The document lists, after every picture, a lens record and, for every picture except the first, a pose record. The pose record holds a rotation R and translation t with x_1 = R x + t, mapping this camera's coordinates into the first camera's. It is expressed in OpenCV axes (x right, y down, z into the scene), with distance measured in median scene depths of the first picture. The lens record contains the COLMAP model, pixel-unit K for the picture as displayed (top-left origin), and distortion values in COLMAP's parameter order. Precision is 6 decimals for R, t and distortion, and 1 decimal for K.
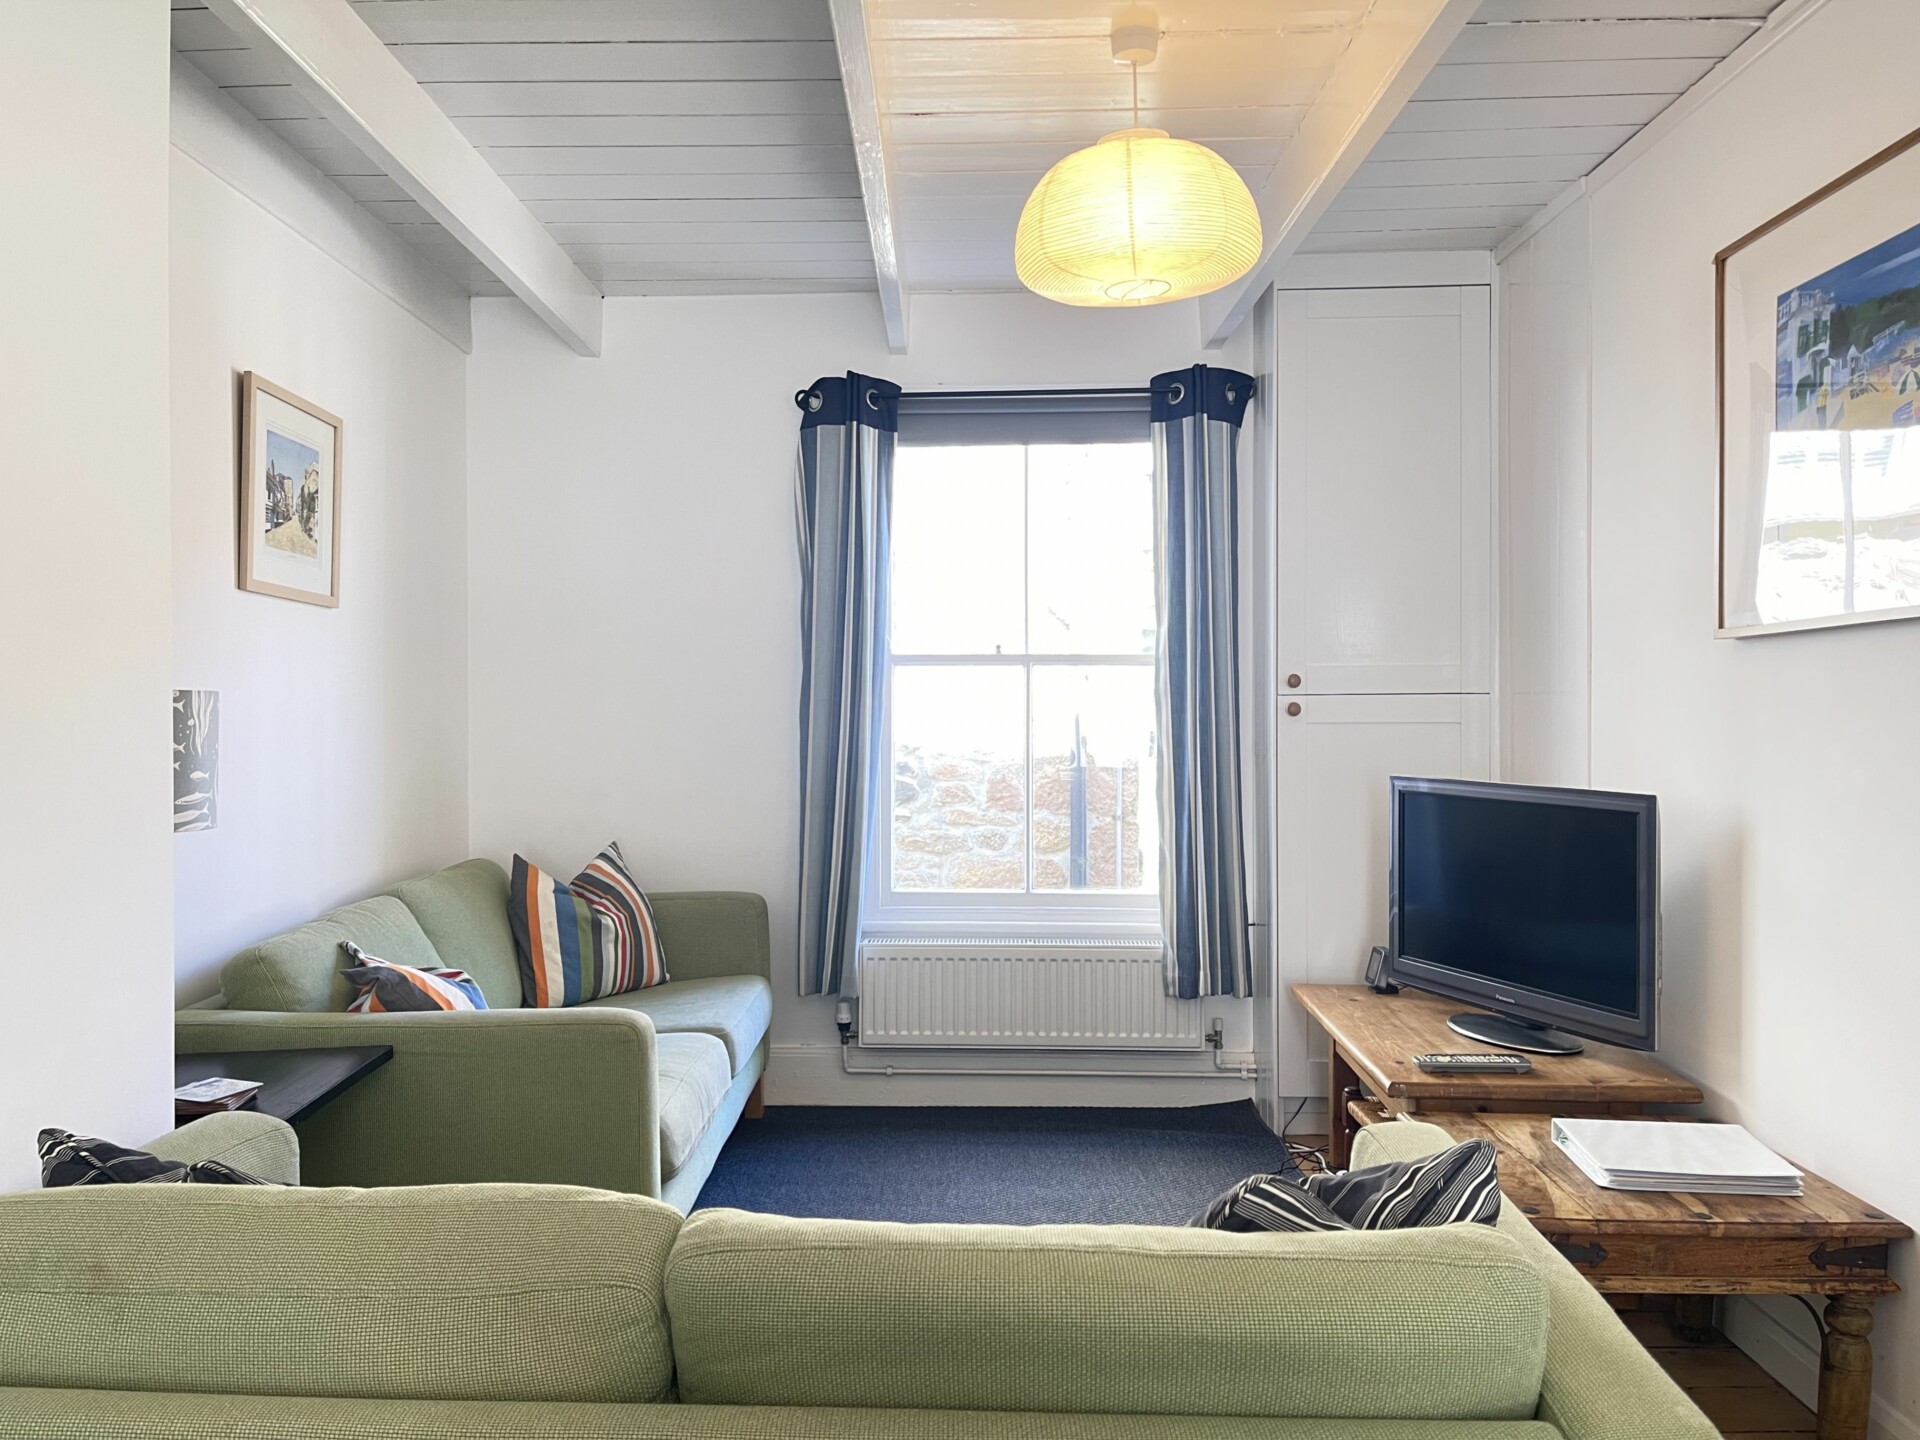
lens RADIAL K [[1445.5, 0, 959.2], [0, 1445.5, 683.1], [0, 0, 1]] dist [0.059413, -0.091415]
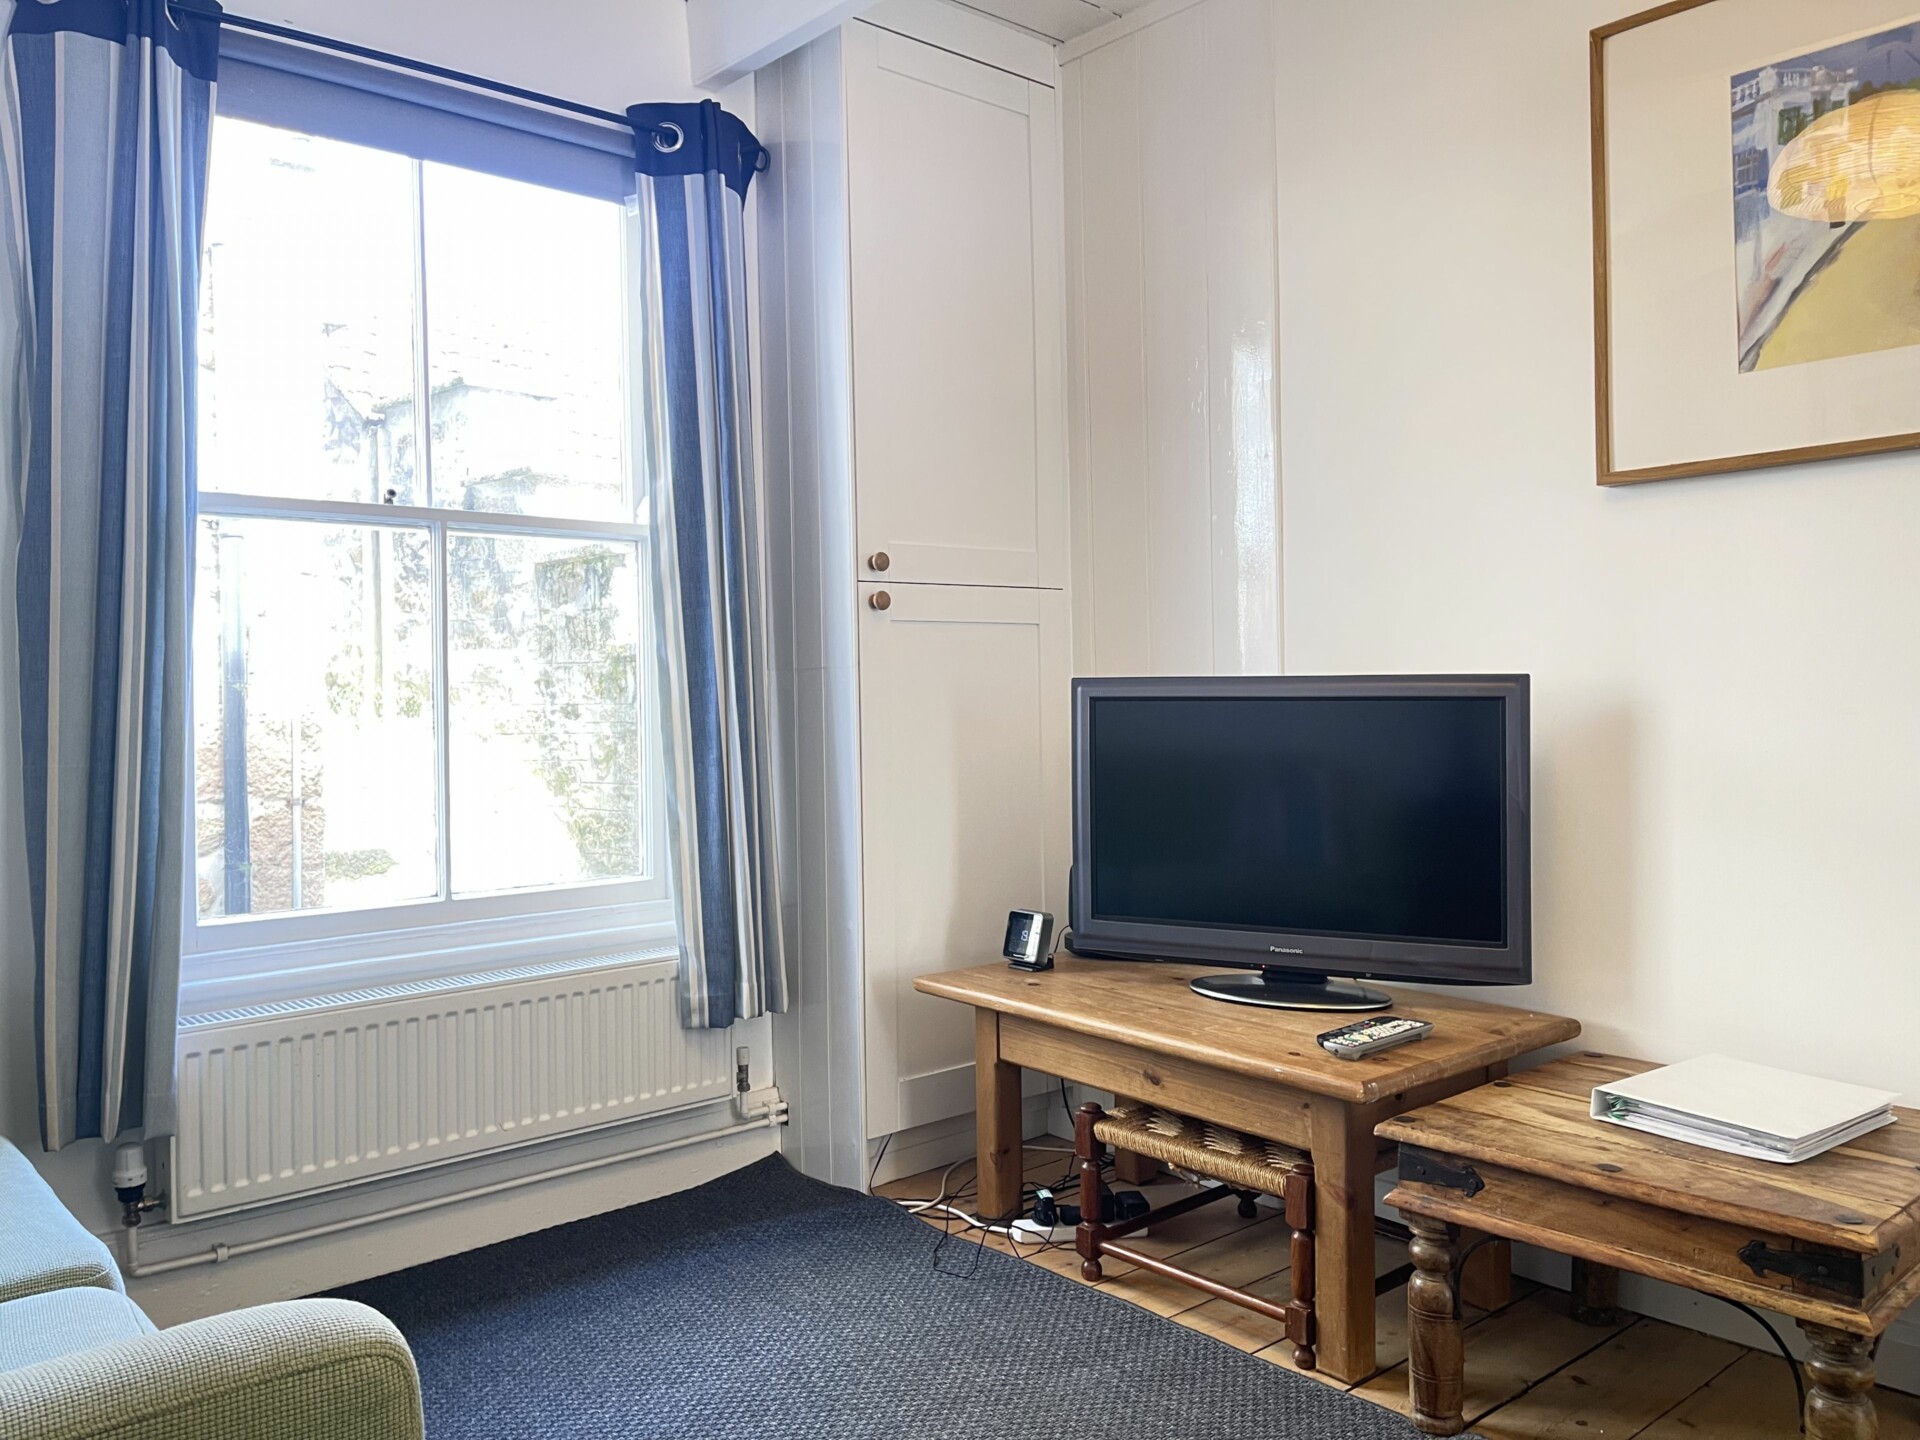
lens RADIAL K [[1445.5, 0, 959.2], [0, 1445.5, 683.1], [0, 0, 1]] dist [0.059413, -0.091415]
pose [[0.735382, -0.006816, 0.677618, -0.219391], [0.003411, 0.999974, 0.006357, 0.052108], [-0.677644, -0.002363, 0.735386, 0.421734]]
